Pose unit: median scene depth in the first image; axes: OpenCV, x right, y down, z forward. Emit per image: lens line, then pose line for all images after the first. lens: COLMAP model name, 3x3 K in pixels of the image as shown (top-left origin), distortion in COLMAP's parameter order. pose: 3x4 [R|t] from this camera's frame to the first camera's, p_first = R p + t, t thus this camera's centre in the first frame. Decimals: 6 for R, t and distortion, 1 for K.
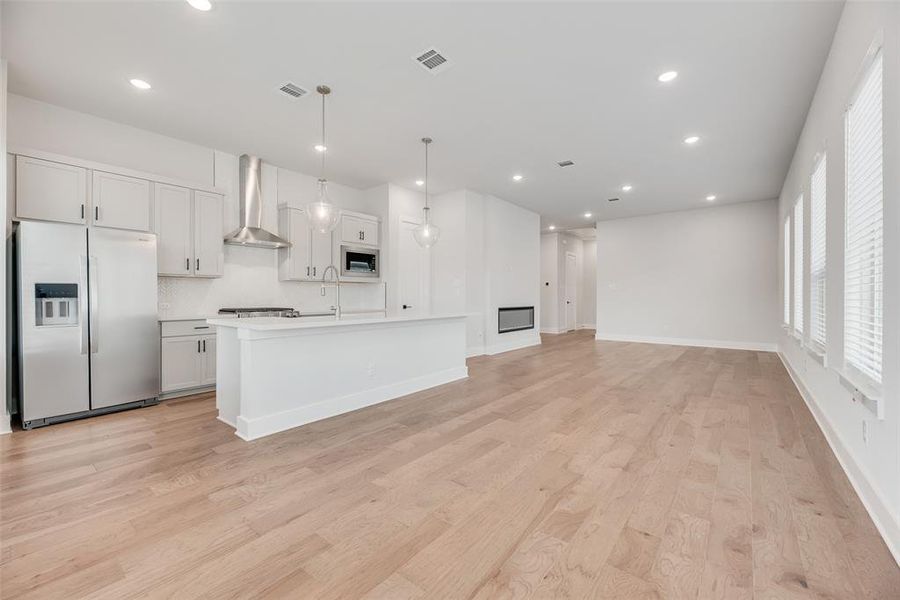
lens RADIAL K [[364.0, 0, 453.9], [0, 364.0, 295.7], [0, 0, 1]] dist [-0.001170, -0.000060]
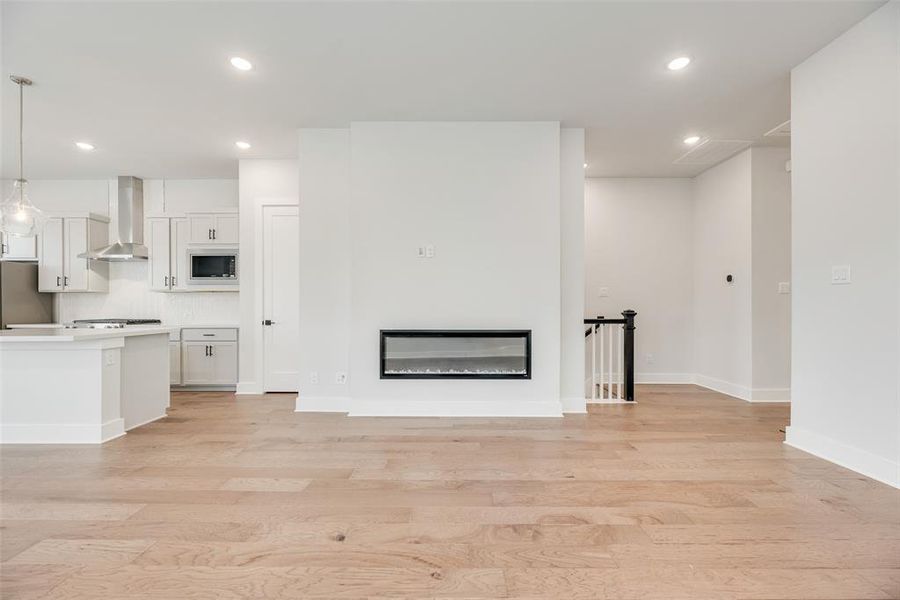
lens RADIAL K [[364.0, 0, 454.6], [0, 364.0, 308.0], [0, 0, 1]] dist [-0.001170, -0.000060]
pose [[0.617959, -0.000489, -0.786210, 0.731779], [0.001740, 0.999998, 0.000746, 0.001695], [0.786208, -0.001829, 0.617959, 0.921575]]
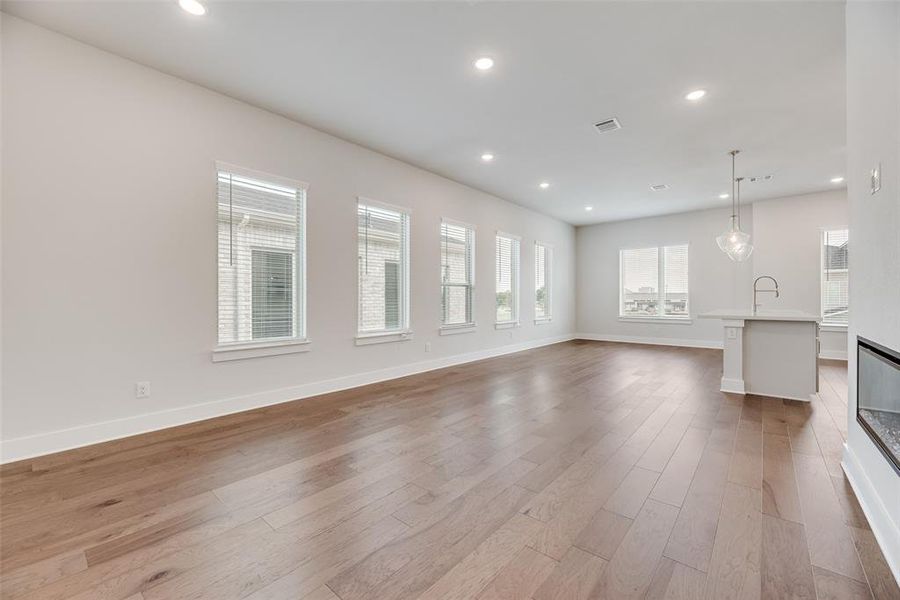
lens RADIAL K [[364.0, 0, 446.8], [0, 364.0, 295.9], [0, 0, 1]] dist [-0.001170, -0.000060]
pose [[-0.998788, 0.001899, 0.049177, 0.546187], [0.001453, 0.999958, -0.009100, 0.003711], [-0.049193, -0.009018, -0.998749, 1.600213]]
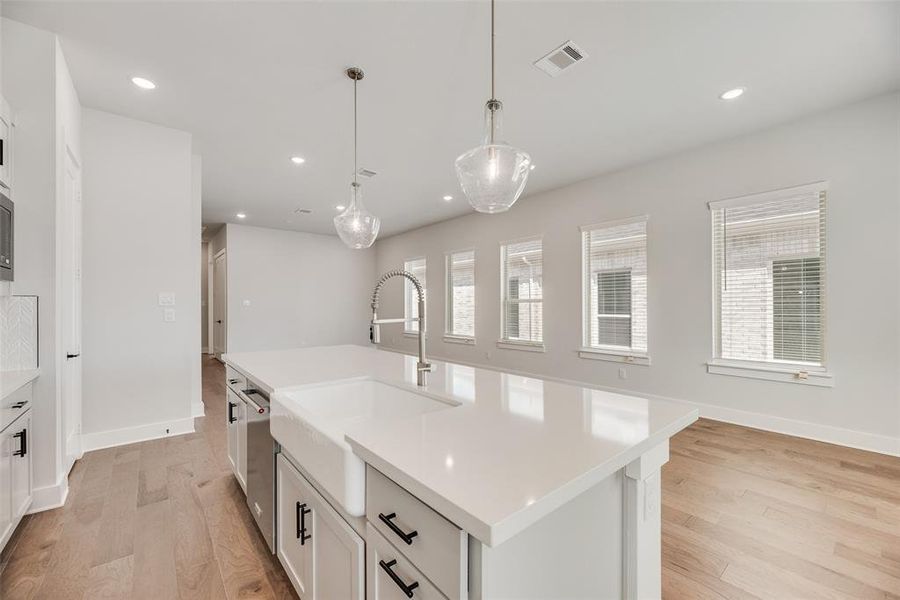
lens RADIAL K [[364.0, 0, 448.0], [0, 364.0, 303.2], [0, 0, 1]] dist [-0.001170, -0.000060]
pose [[0.207862, 0.005288, 0.978144, -0.483100], [0.000085, 0.999985, -0.005424, -0.026676], [-0.978158, 0.001211, 0.207859, 0.541806]]
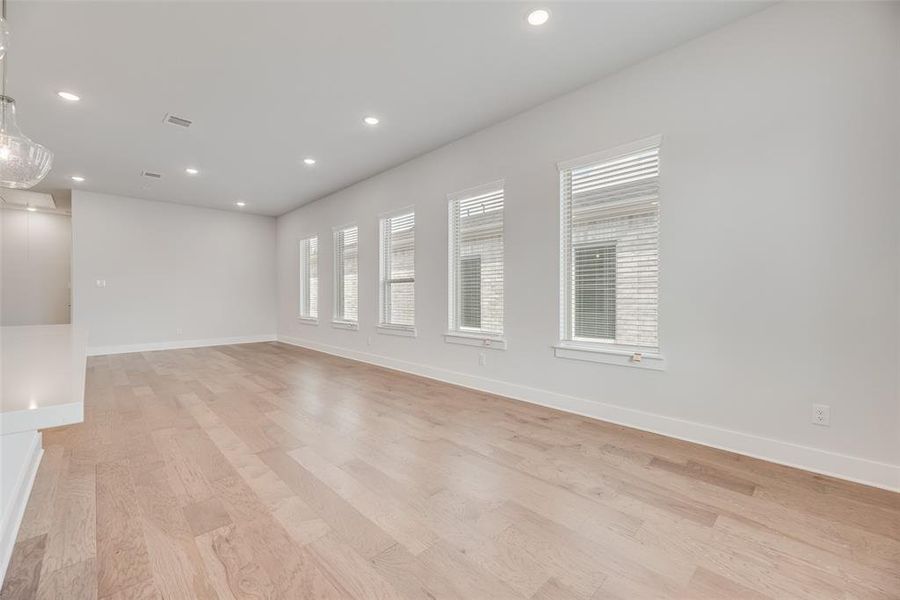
lens RADIAL K [[364.0, 0, 450.2], [0, 364.0, 301.9], [0, 0, 1]] dist [-0.001170, -0.000060]
pose [[0.126452, -0.014474, 0.991867, -0.333262], [-0.003676, 0.999880, 0.015059, 0.000735], [-0.991966, -0.005551, 0.126384, 0.306359]]
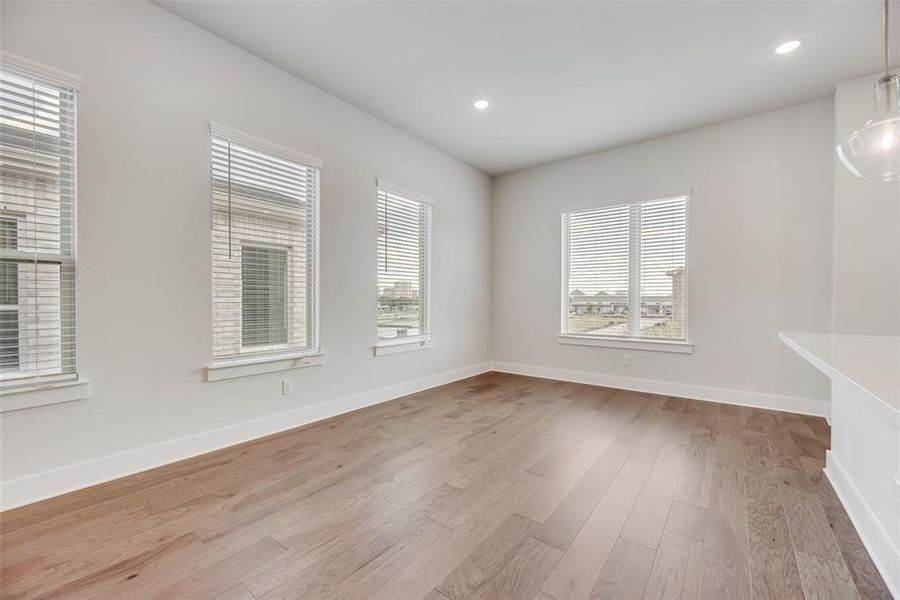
lens RADIAL K [[364.0, 0, 449.3], [0, 364.0, 303.9], [0, 0, 1]] dist [-0.001170, -0.000060]
pose [[-0.999973, -0.001415, -0.007226, 0.151357], [-0.001459, 0.999981, 0.006009, 0.001435], [0.007217, 0.006019, -0.999956, 0.859667]]
